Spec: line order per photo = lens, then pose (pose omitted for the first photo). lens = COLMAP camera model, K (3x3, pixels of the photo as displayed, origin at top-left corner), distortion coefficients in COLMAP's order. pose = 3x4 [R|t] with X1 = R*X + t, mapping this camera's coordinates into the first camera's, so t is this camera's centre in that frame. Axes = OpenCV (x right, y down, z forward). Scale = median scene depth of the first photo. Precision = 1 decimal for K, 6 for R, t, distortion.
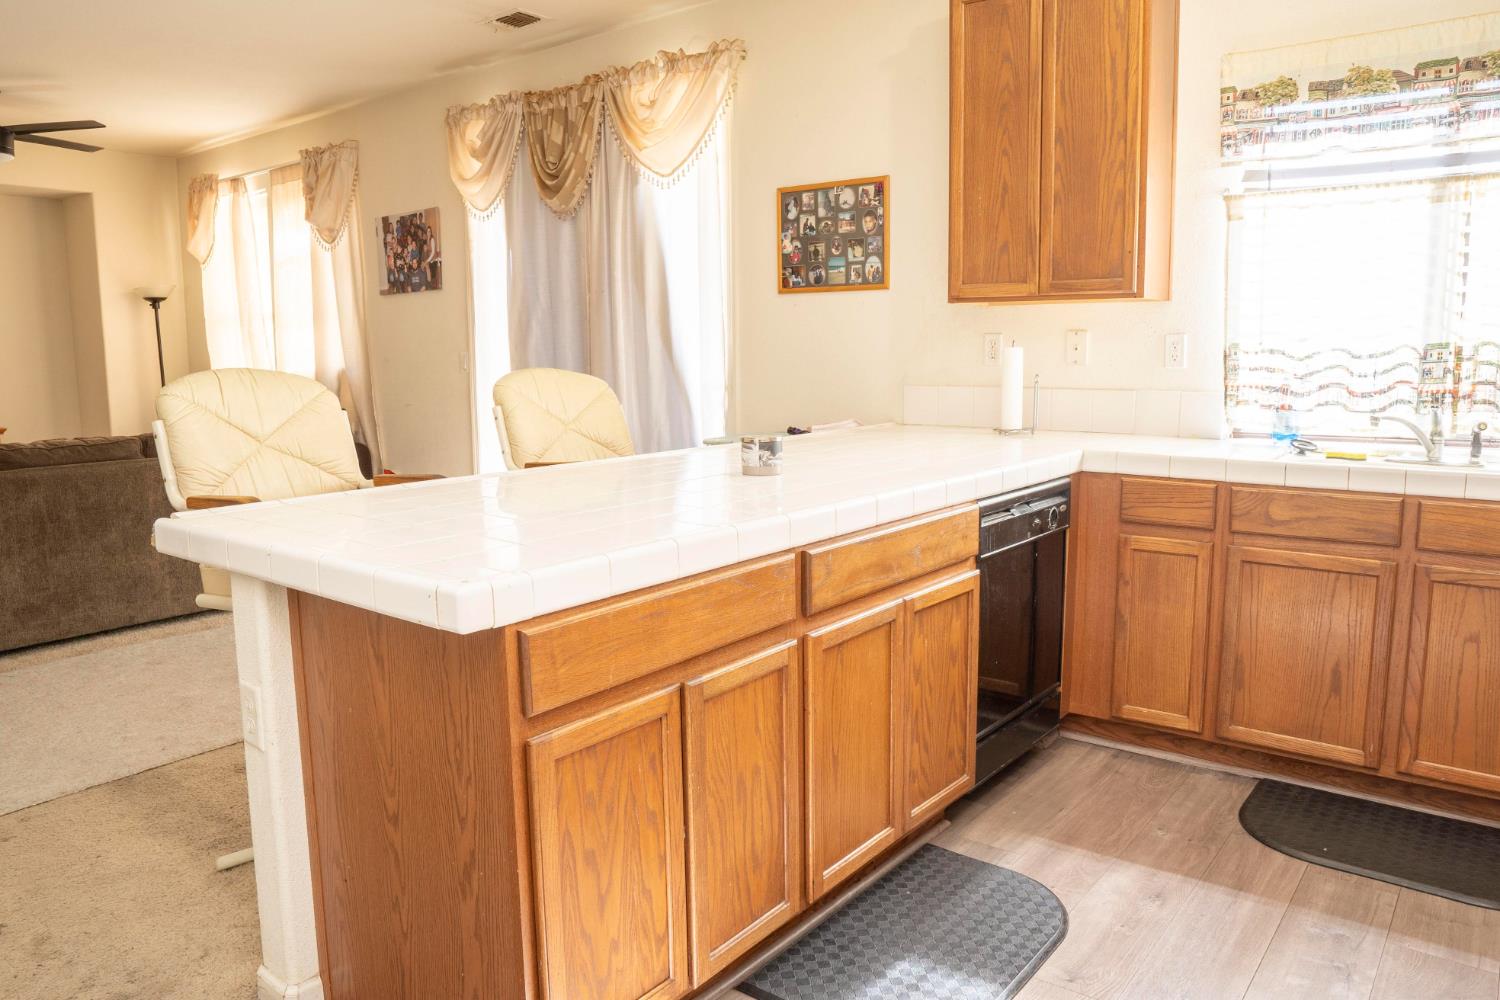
lens RADIAL K [[1057.5, 0, 744.8], [0, 1057.5, 494.4], [0, 0, 1]] dist [-0.112921, 0.076456]
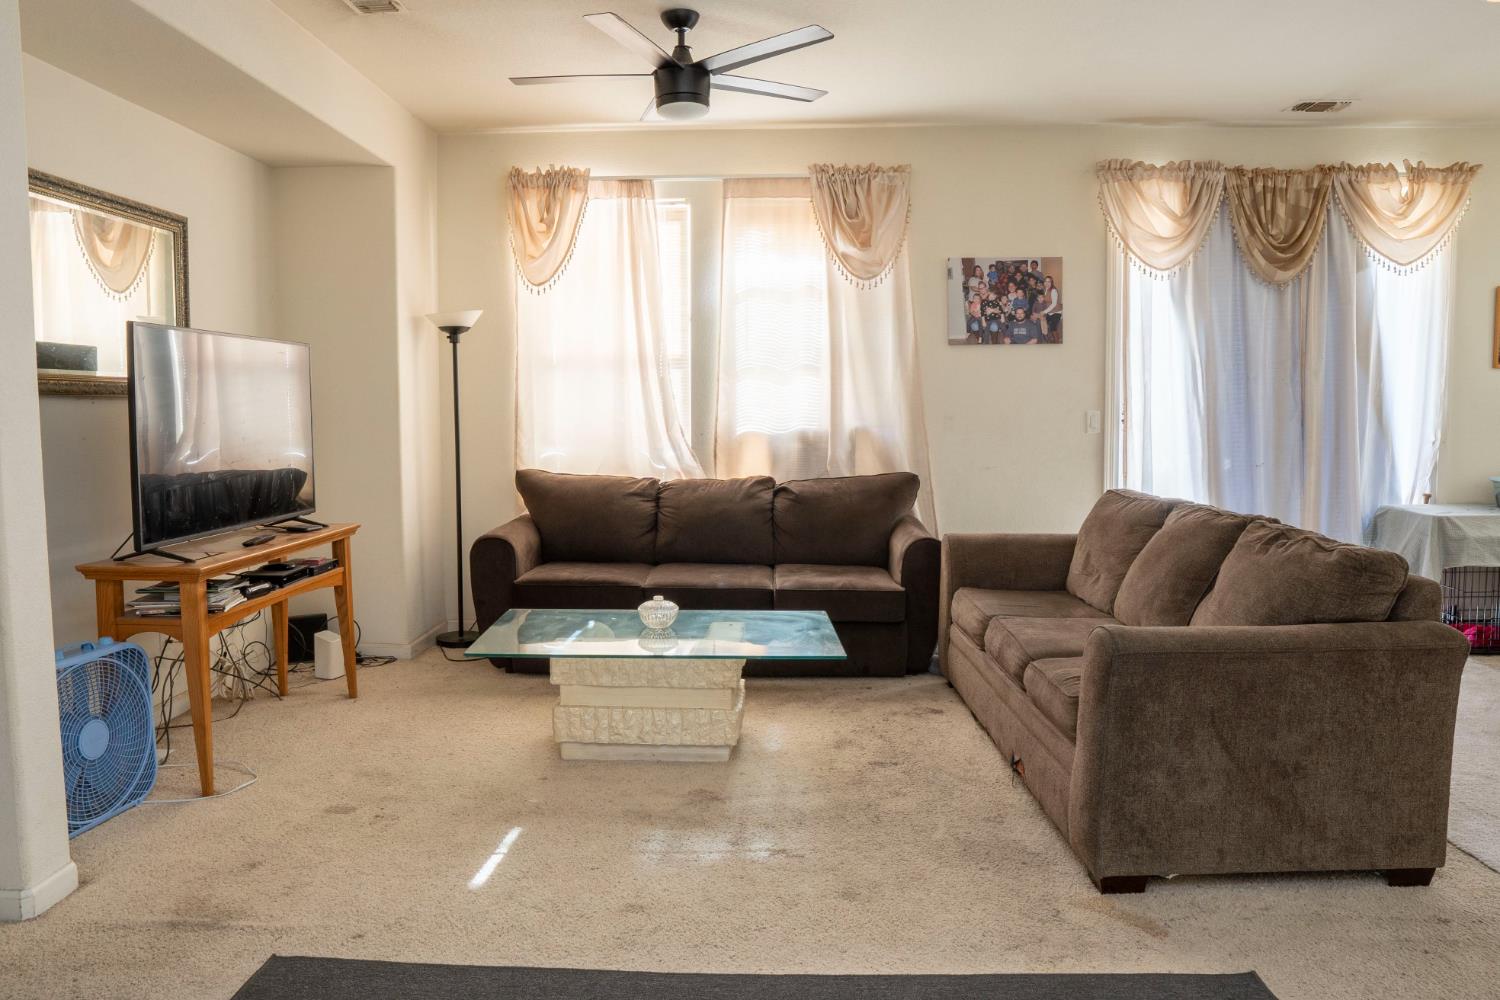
lens RADIAL K [[1057.5, 0, 744.8], [0, 1057.5, 494.4], [0, 0, 1]] dist [-0.112921, 0.076456]
pose [[0.803694, -0.042095, 0.593552, -1.952093], [0.079921, 0.996093, -0.037573, -0.086856], [-0.589651, 0.077634, 0.803918, 0.755212]]
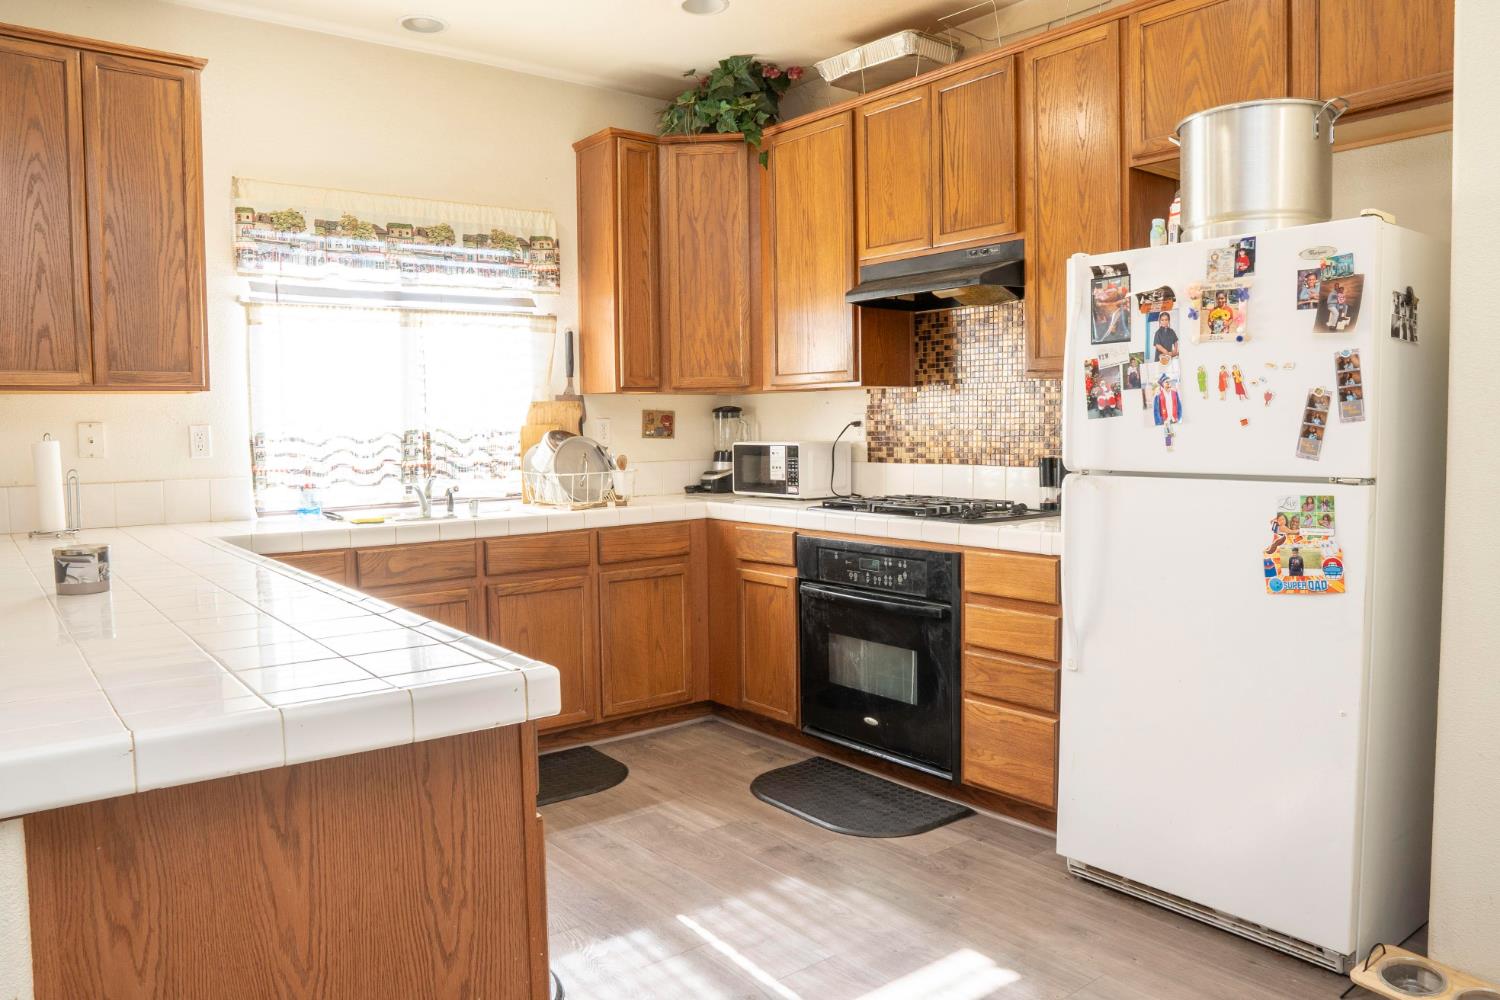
lens RADIAL K [[1057.5, 0, 744.8], [0, 1057.5, 494.4], [0, 0, 1]] dist [-0.112921, 0.076456]
pose [[0.235485, -0.057999, 0.970146, -0.504127], [0.145050, 0.989135, 0.023926, -0.031139], [-0.960993, 0.135085, 0.241340, 0.234252]]
